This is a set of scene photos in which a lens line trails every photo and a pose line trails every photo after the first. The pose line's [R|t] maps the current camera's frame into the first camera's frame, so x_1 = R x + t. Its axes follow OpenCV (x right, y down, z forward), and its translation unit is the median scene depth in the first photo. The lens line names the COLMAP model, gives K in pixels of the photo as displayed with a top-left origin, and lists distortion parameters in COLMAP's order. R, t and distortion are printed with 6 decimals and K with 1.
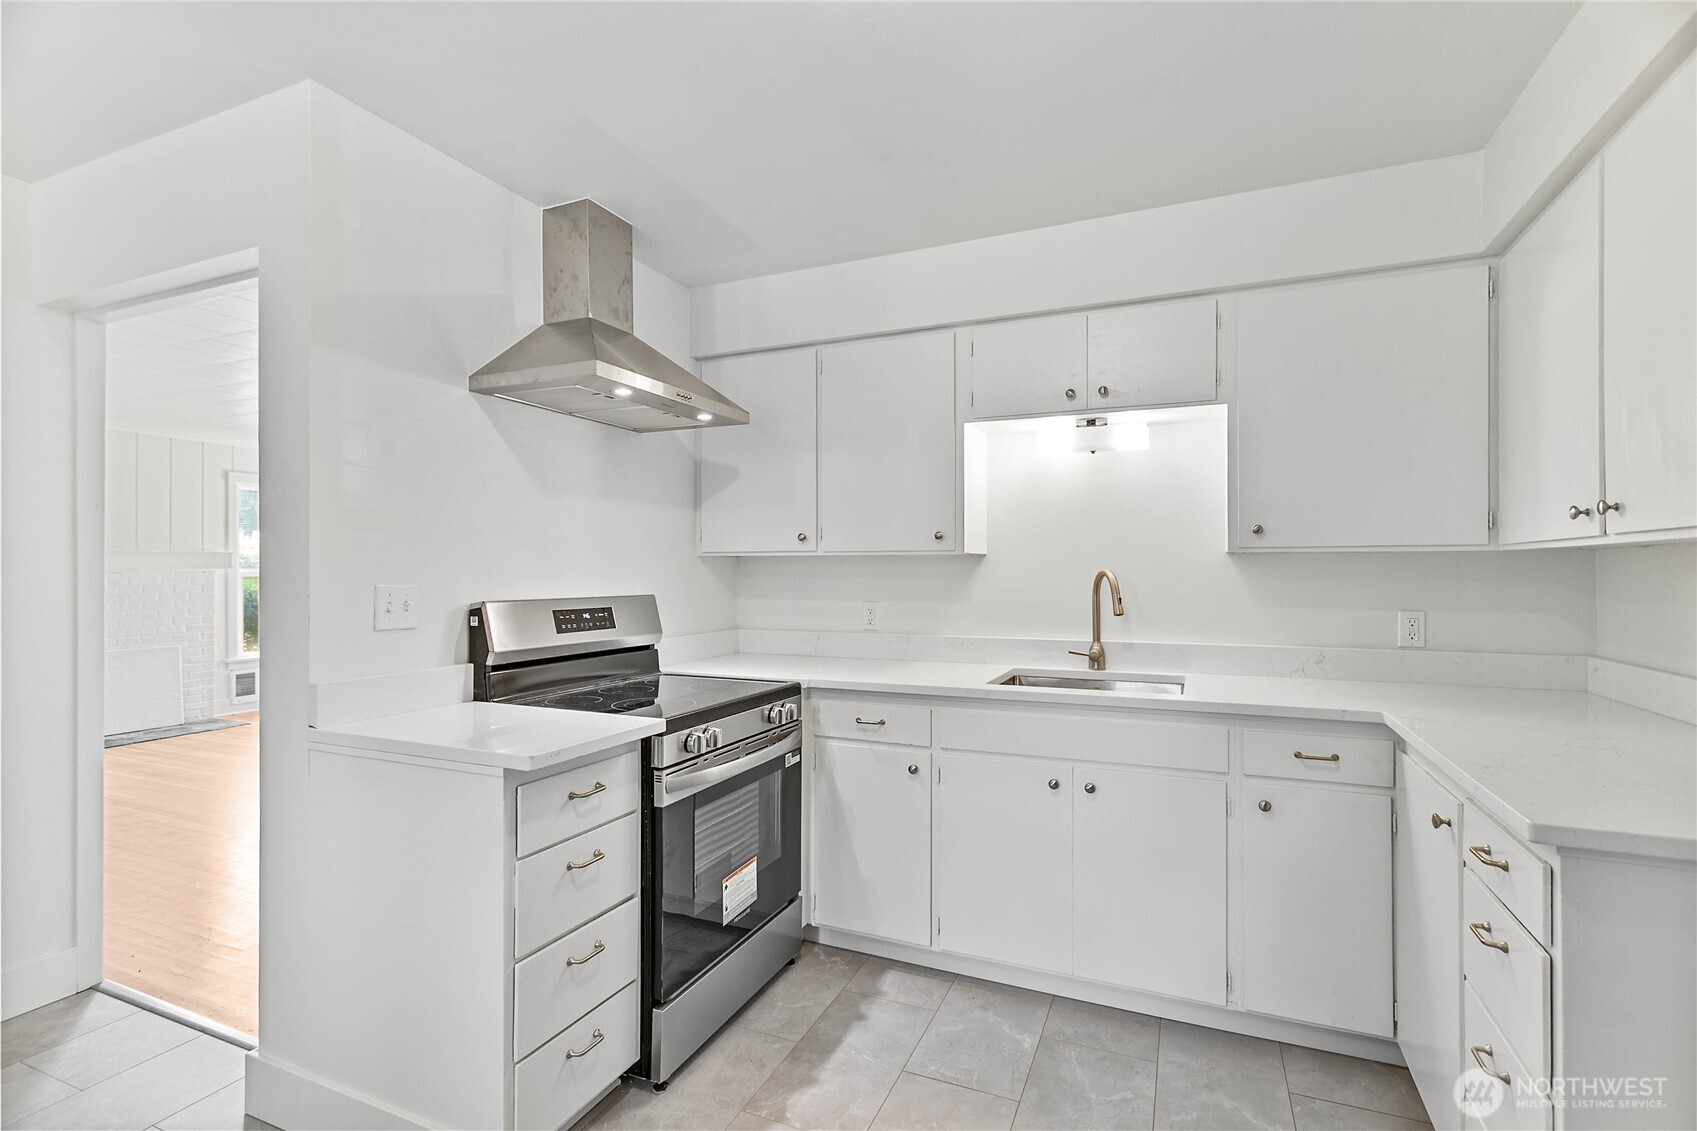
lens RADIAL K [[798.2, 0, 843.0], [0, 798.2, 568.7], [0, 0, 1]] dist [-0.000392, 0.000511]
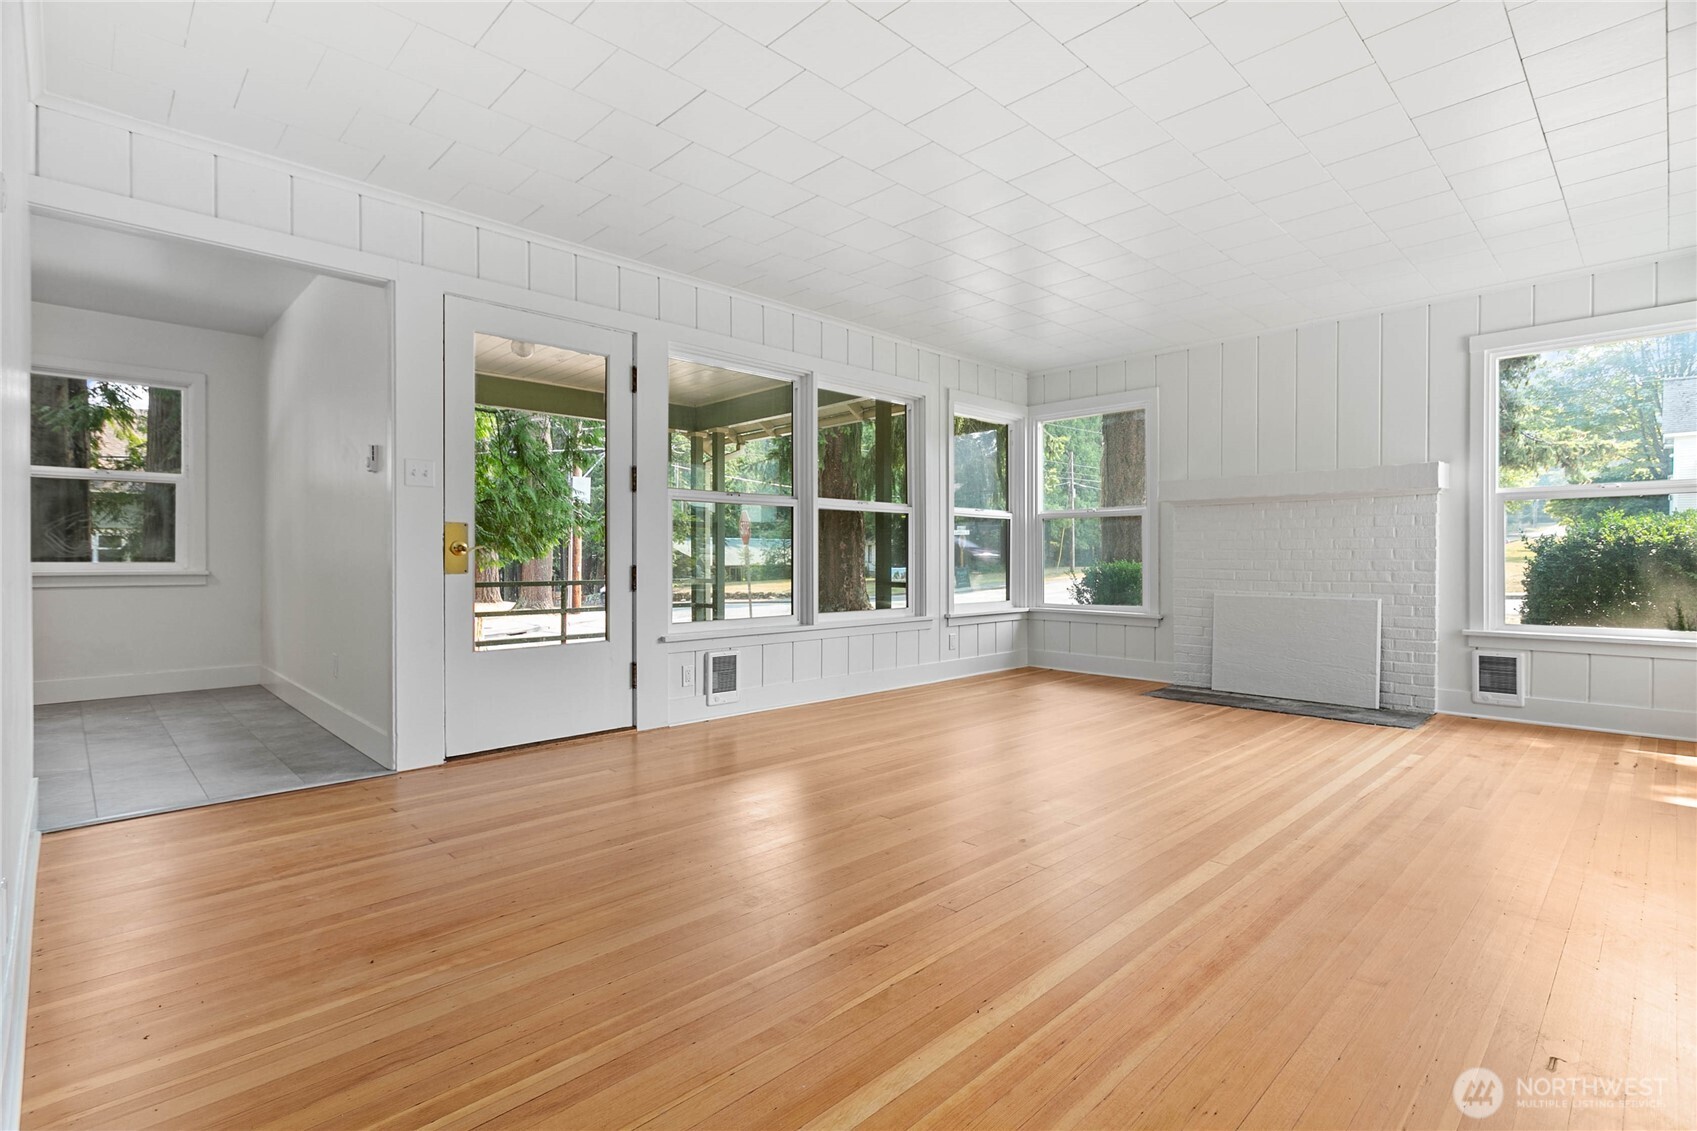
lens RADIAL K [[798.2, 0, 843.0], [0, 798.2, 568.7], [0, 0, 1]] dist [-0.000392, 0.000511]
pose [[-0.376957, 0.013828, -0.926127, 0.034498], [0.001936, 0.999898, 0.014141, 0.157897], [0.926229, 0.003537, -0.376946, 2.255349]]
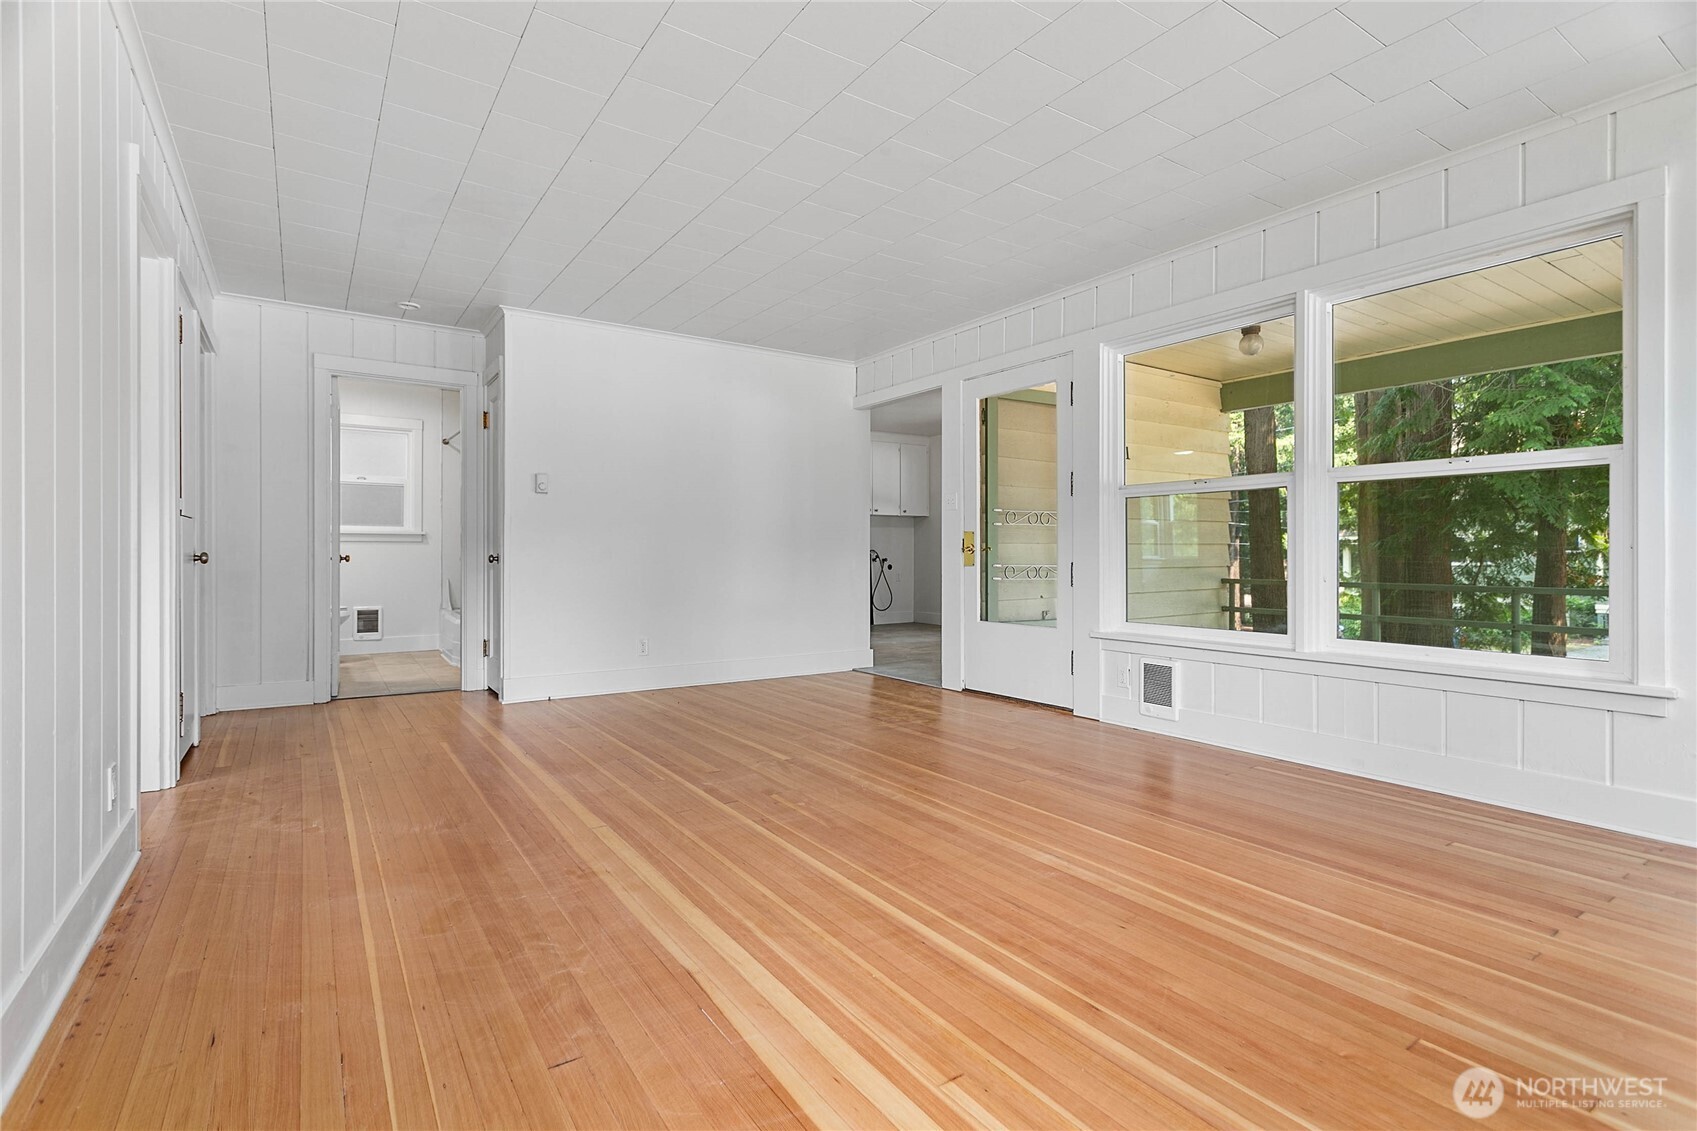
lens RADIAL K [[803.6, 0, 843.8], [0, 803.6, 559.7], [0, 0, 1]] dist [0.001909, 0.000920]
pose [[-0.848569, -0.003011, 0.529076, -1.911901], [-0.001292, 0.999993, 0.003618, 0.161935], [-0.529083, 0.002387, -0.848567, 3.077993]]
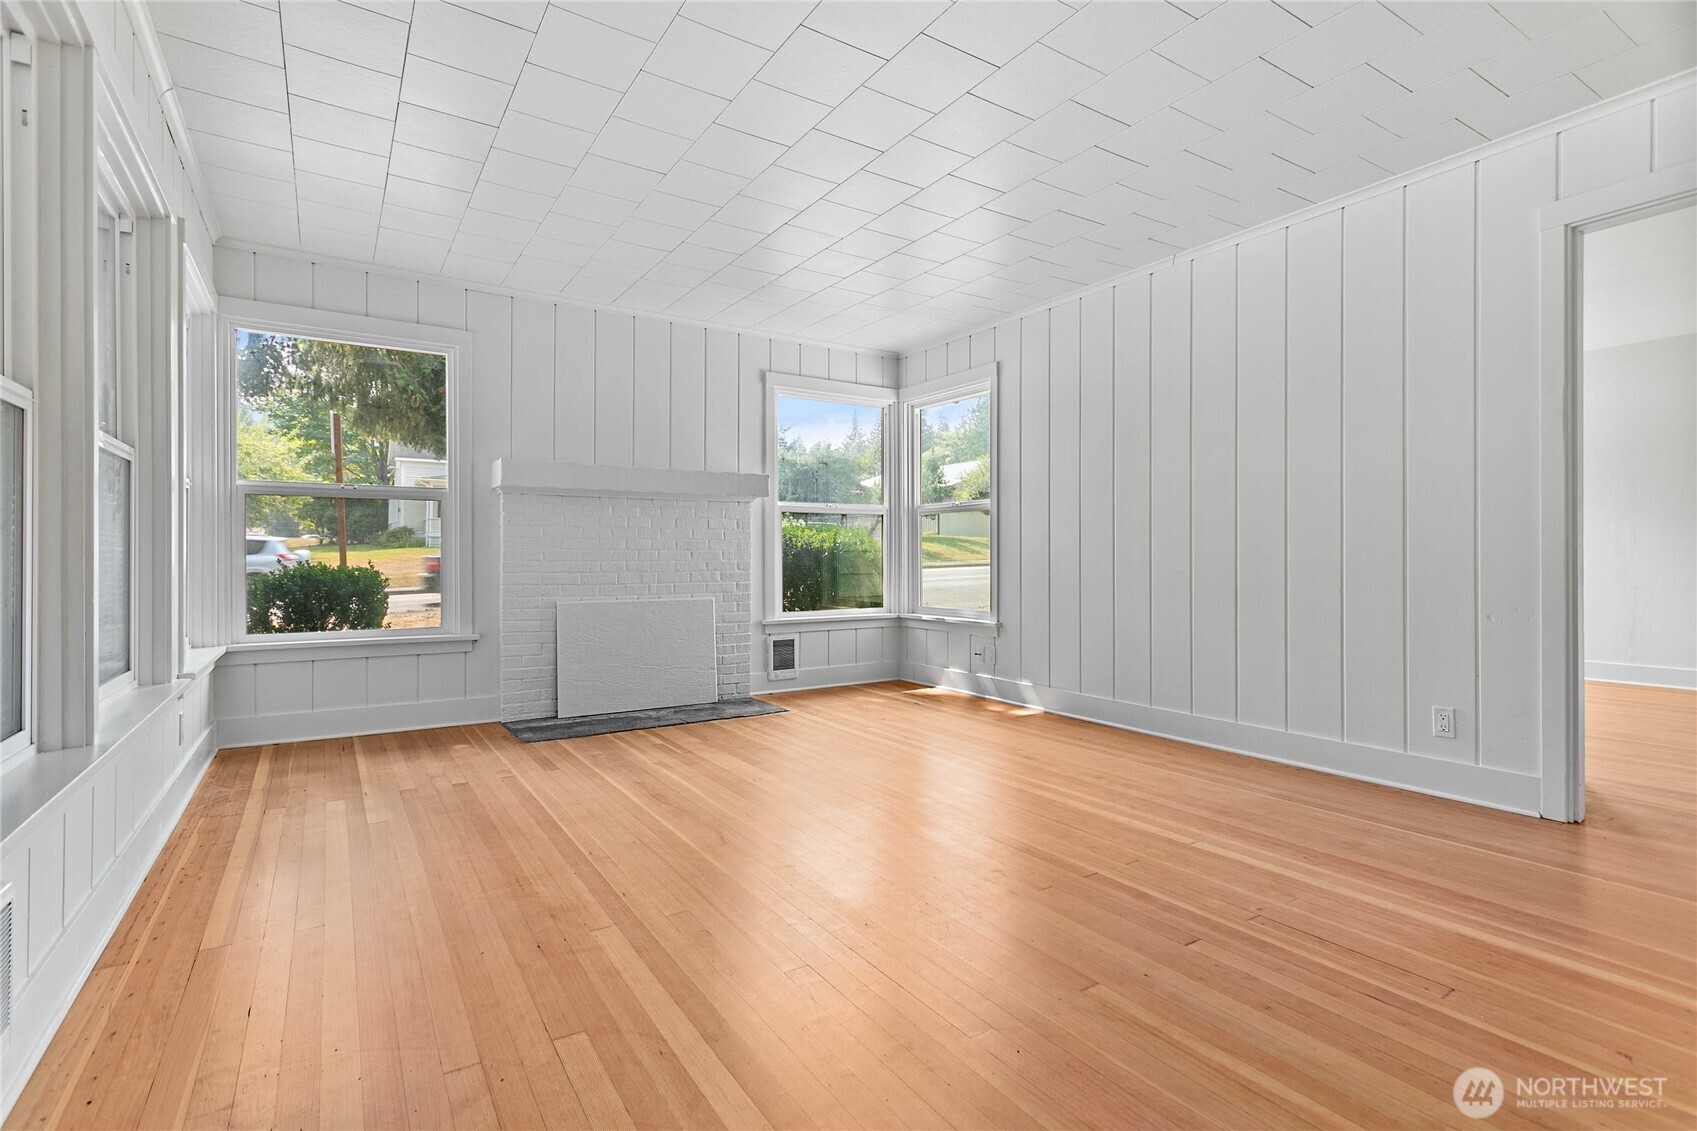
lens RADIAL K [[803.6, 0, 843.8], [0, 803.6, 559.7], [0, 0, 1]] dist [0.001909, 0.000920]
pose [[0.834924, 0.000470, -0.550364, -0.844431], [0.000530, 0.999998, 0.001657, 0.160859], [0.550364, -0.001675, 0.834923, 1.182095]]
